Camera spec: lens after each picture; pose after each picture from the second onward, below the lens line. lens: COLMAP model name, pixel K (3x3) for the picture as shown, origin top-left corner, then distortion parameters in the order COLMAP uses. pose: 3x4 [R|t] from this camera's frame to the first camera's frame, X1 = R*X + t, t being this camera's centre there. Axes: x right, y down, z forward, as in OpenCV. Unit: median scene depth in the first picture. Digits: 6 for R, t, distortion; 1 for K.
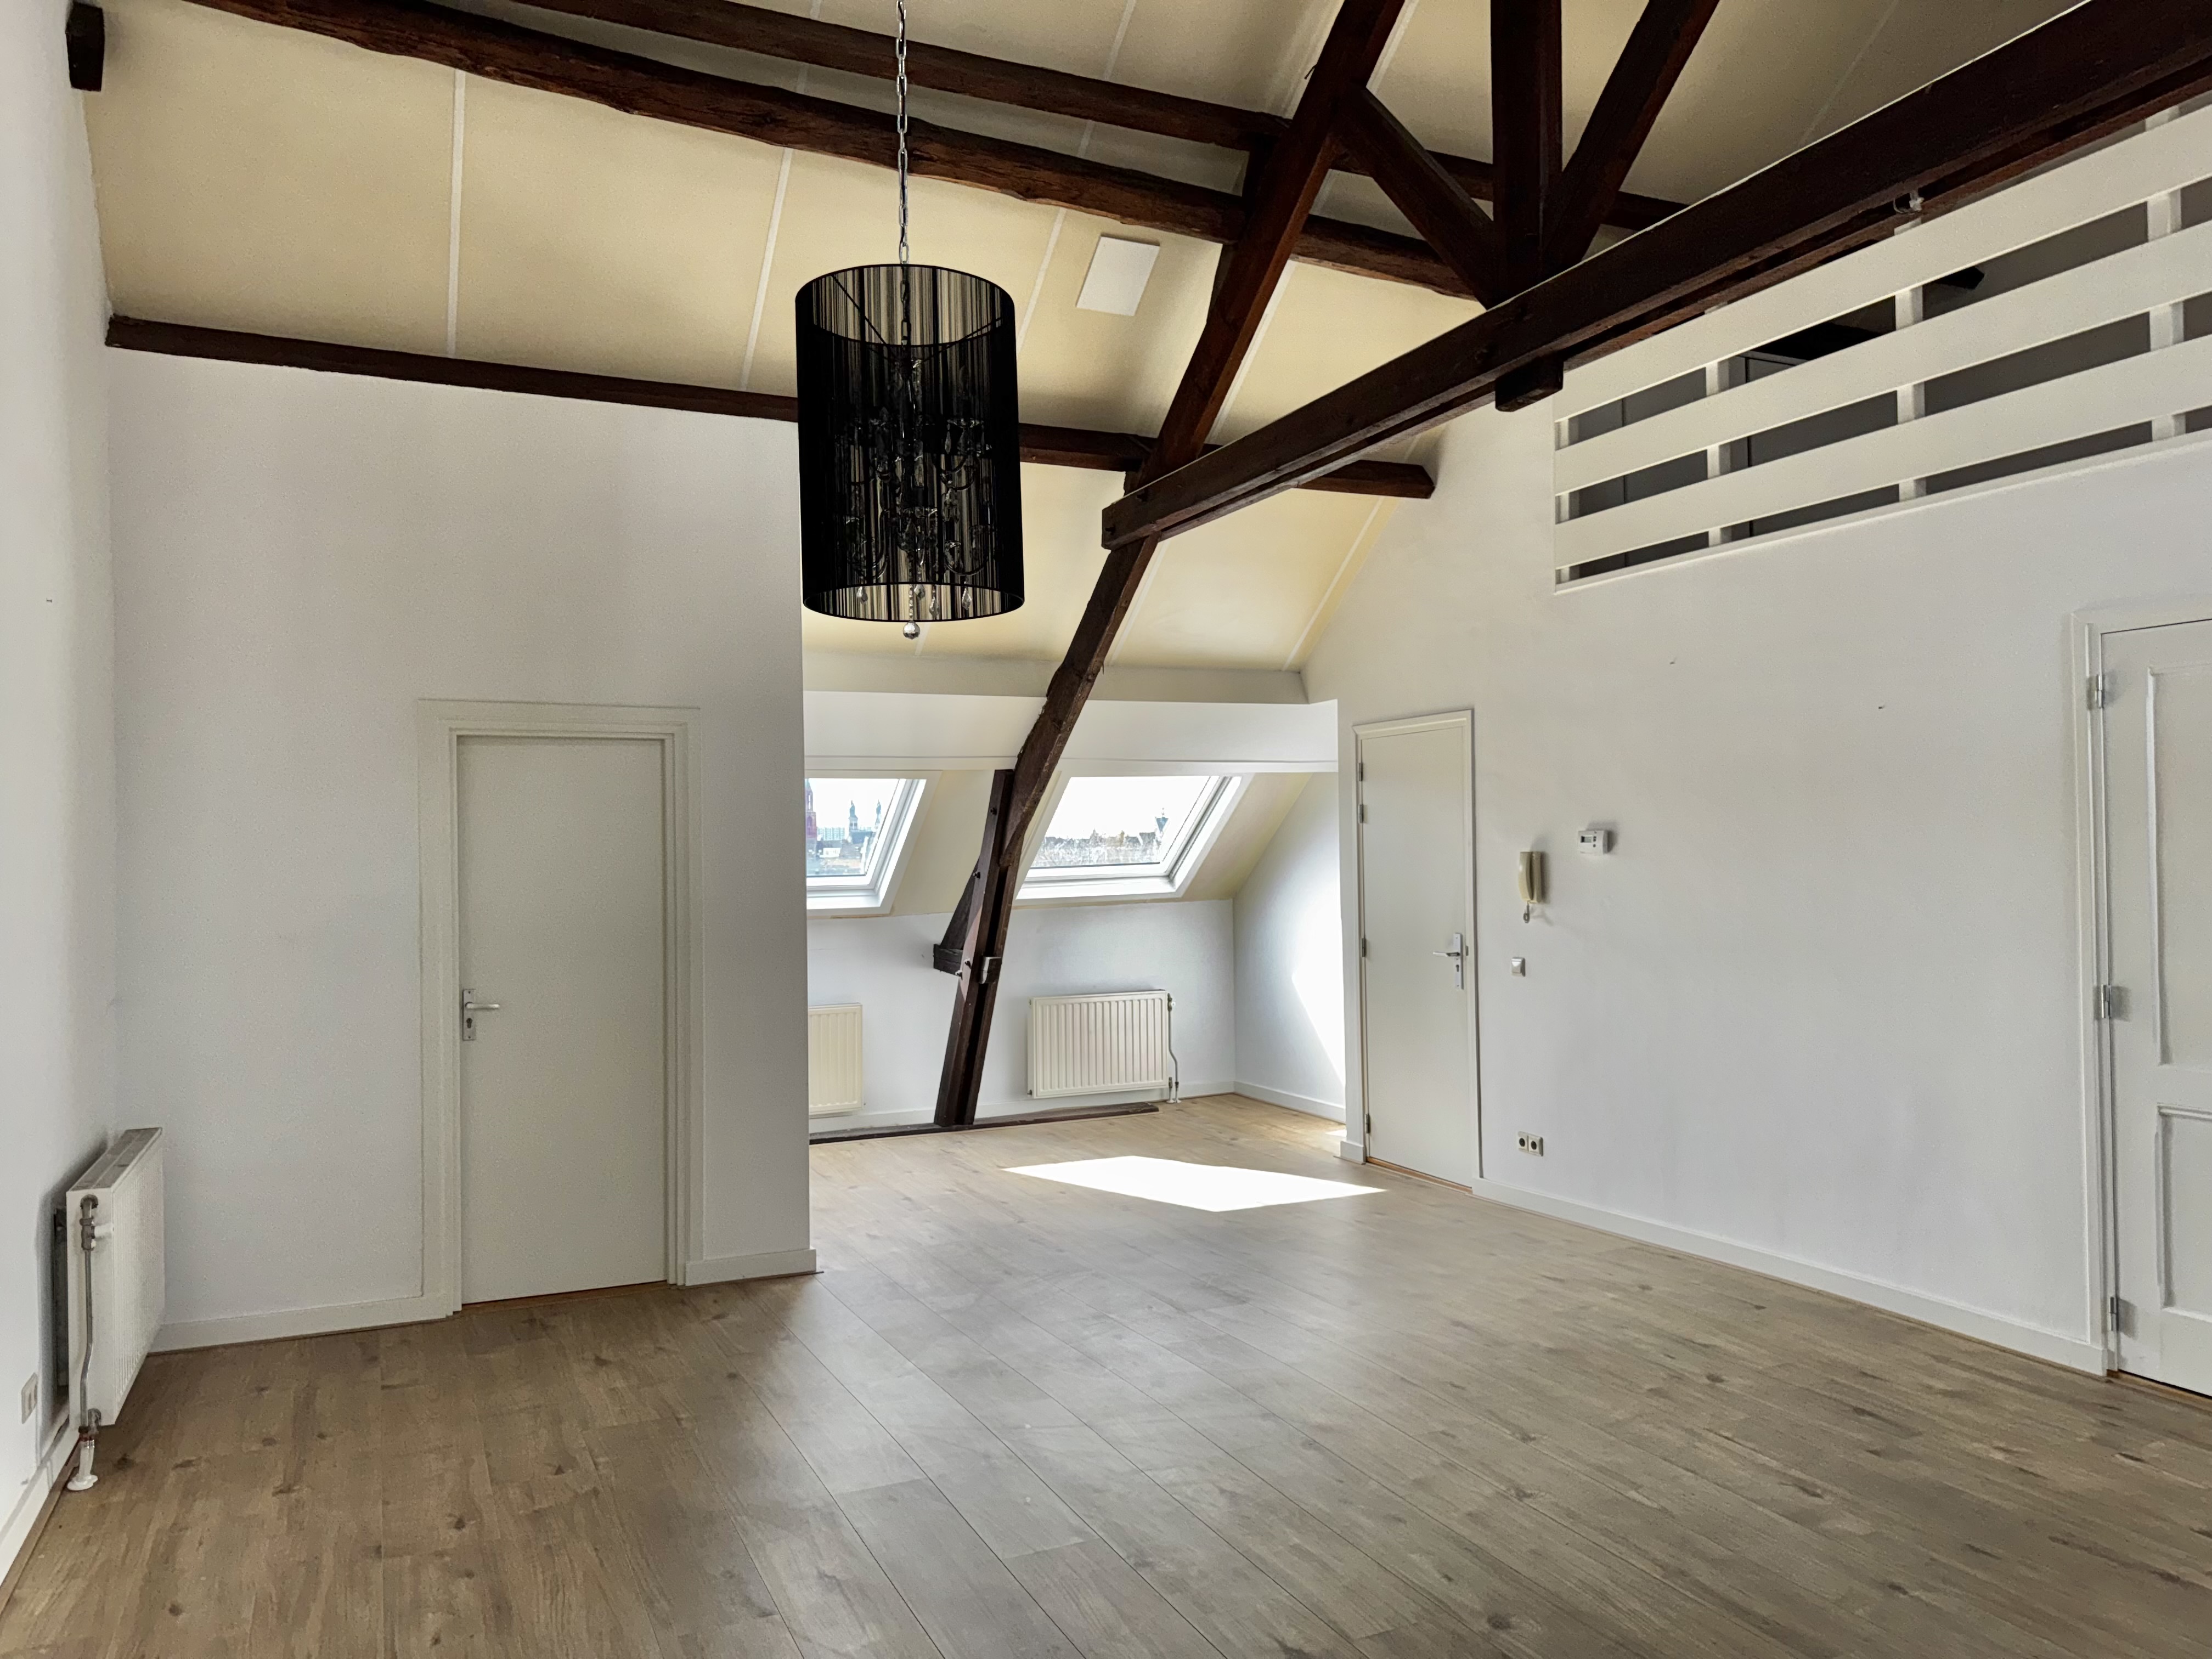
lens RADIAL K [[1572.0, 0, 1120.7], [0, 1572.0, 845.0], [0, 0, 1]] dist [0.035814, -0.039557]
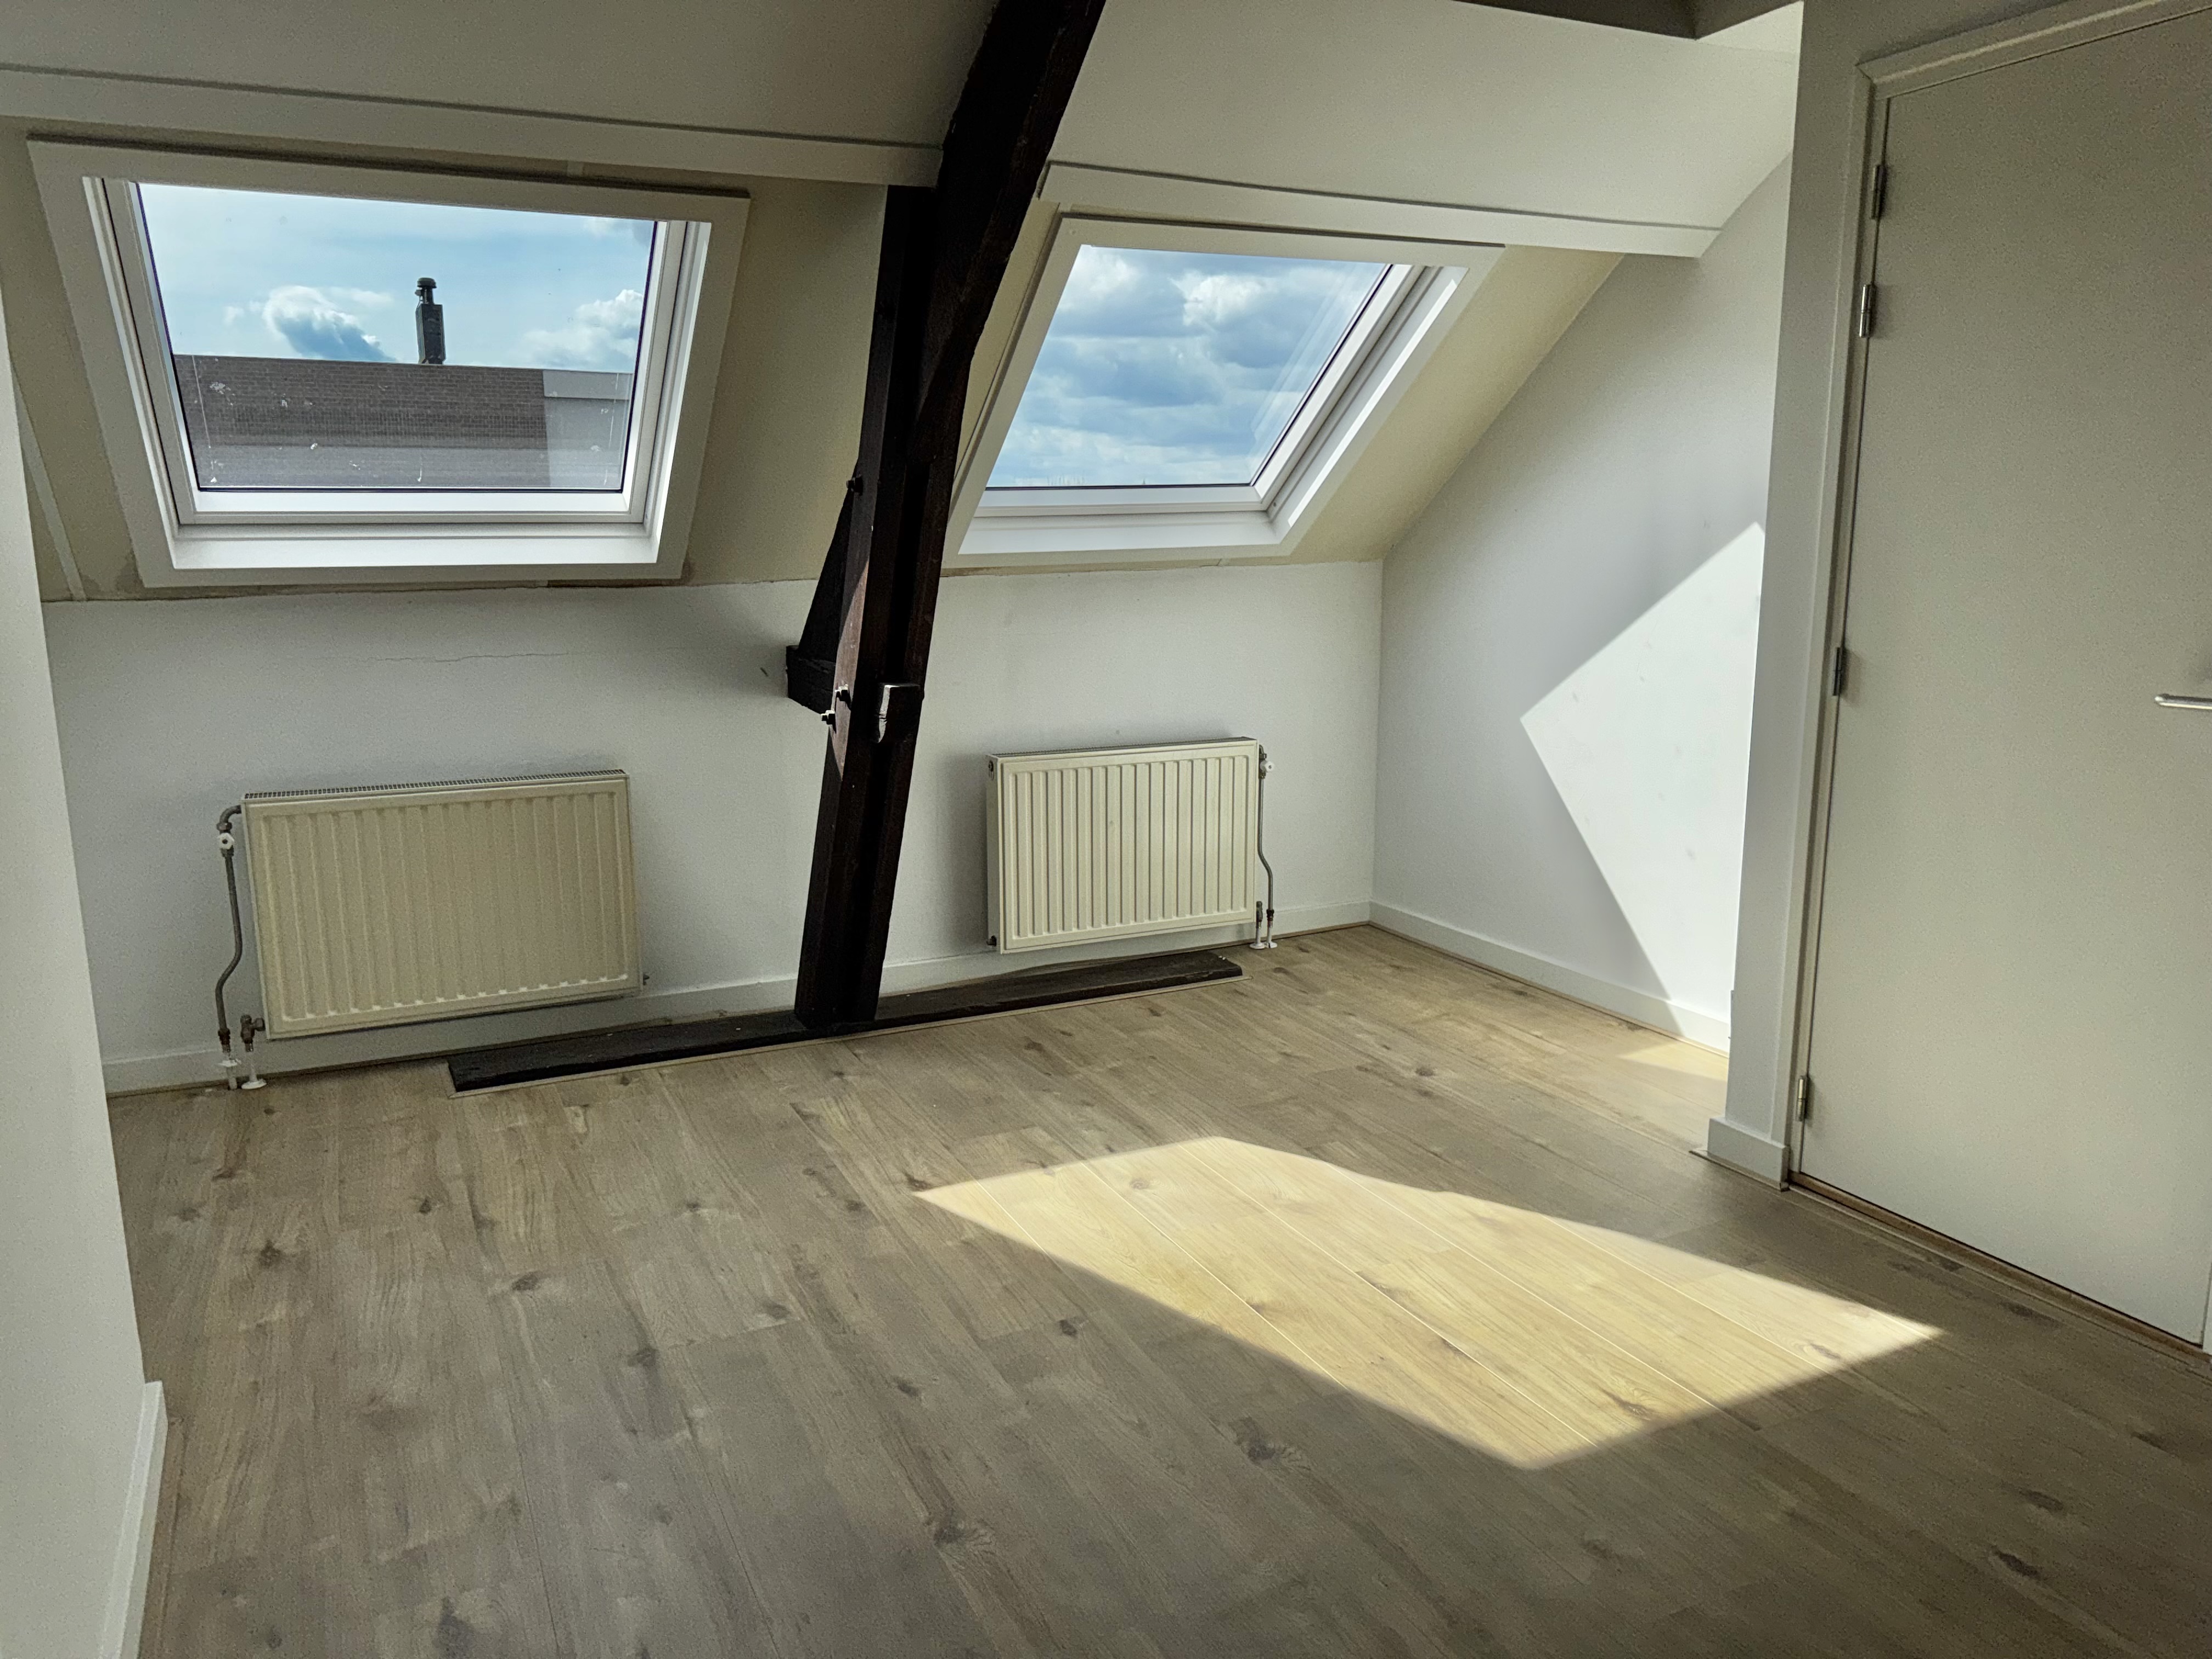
lens RADIAL K [[1572.0, 0, 1099.1], [0, 1572.0, 835.8], [0, 0, 1]] dist [0.035814, -0.039557]
pose [[0.999964, 0.004664, 0.007114, -0.047199], [-0.005968, 0.980586, 0.196000, 0.044616], [-0.006062, -0.196036, 0.980578, 0.921581]]
